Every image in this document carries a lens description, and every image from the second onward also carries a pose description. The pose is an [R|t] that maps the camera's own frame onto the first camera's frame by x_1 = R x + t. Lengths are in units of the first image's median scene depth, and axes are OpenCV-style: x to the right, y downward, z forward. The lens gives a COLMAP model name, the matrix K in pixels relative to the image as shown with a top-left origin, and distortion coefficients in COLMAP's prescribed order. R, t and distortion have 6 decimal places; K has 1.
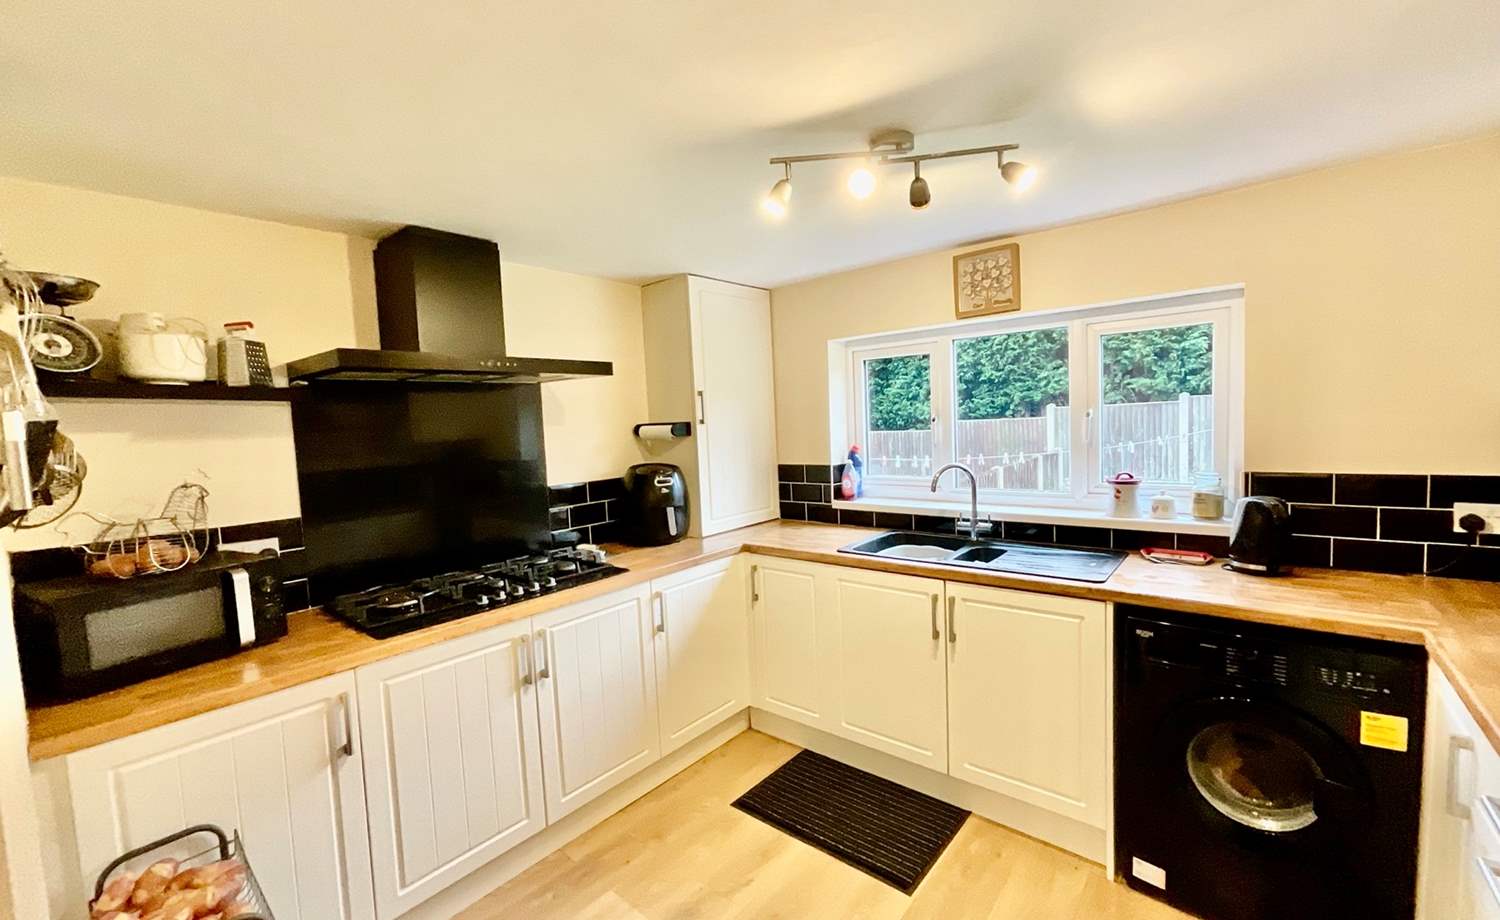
lens RADIAL K [[606.3, 0, 750.0], [0, 606.3, 460.0], [0, 0, 1]] dist [0.001771, 0.000593]
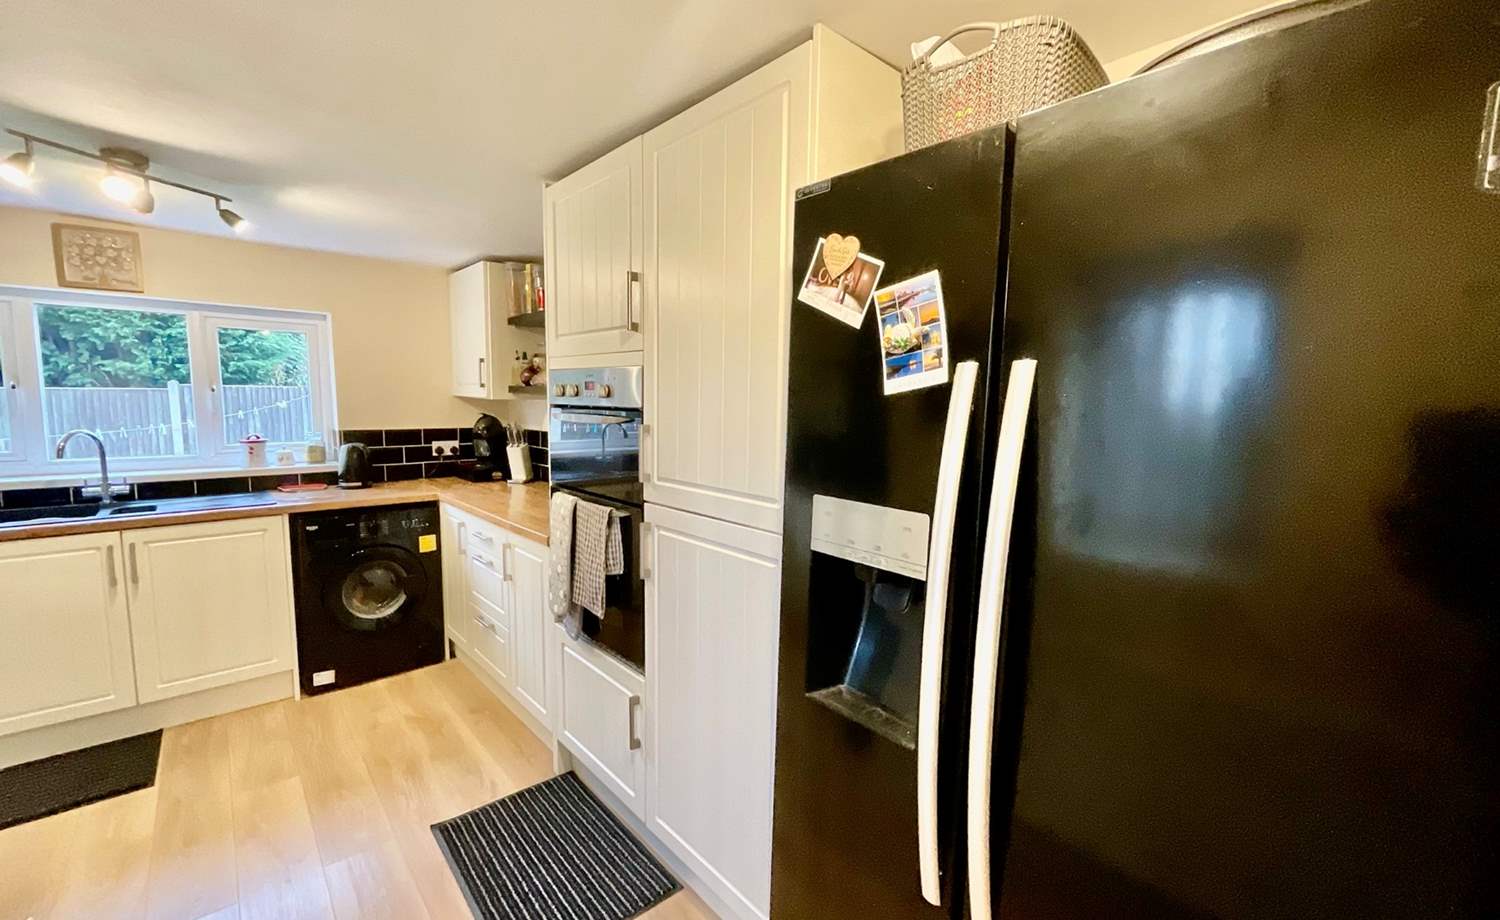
lens RADIAL K [[590.8, 0, 750.0], [0, 590.8, 460.0], [0, 0, 1]] dist [-0.002846, -0.000024]
pose [[0.131177, -0.056882, 0.989726, -0.538756], [0.046624, 0.997602, 0.051155, 0.061431], [-0.990262, 0.039435, 0.133515, -0.263044]]
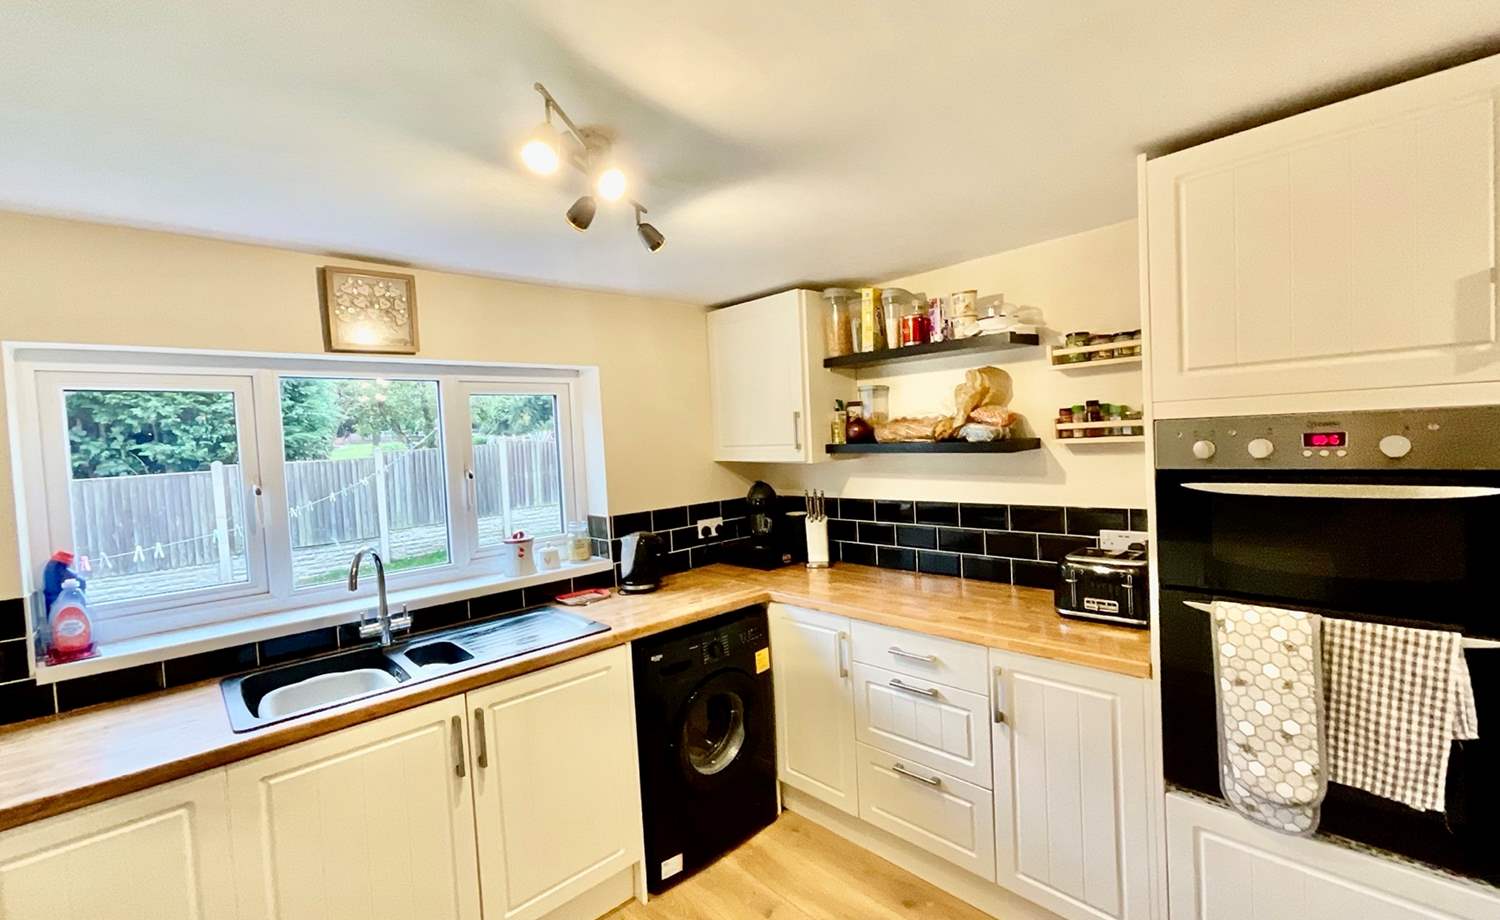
lens RADIAL K [[624.1, 0, 765.2], [0, 624.1, 461.5], [0, 0, 1]] dist [0.001745, 0.000553]
pose [[0.122466, 0.000471, 0.992473, -0.380627], [0.113214, 0.993466, -0.014441, -0.033959], [-0.985994, 0.114131, 0.121613, 0.458239]]
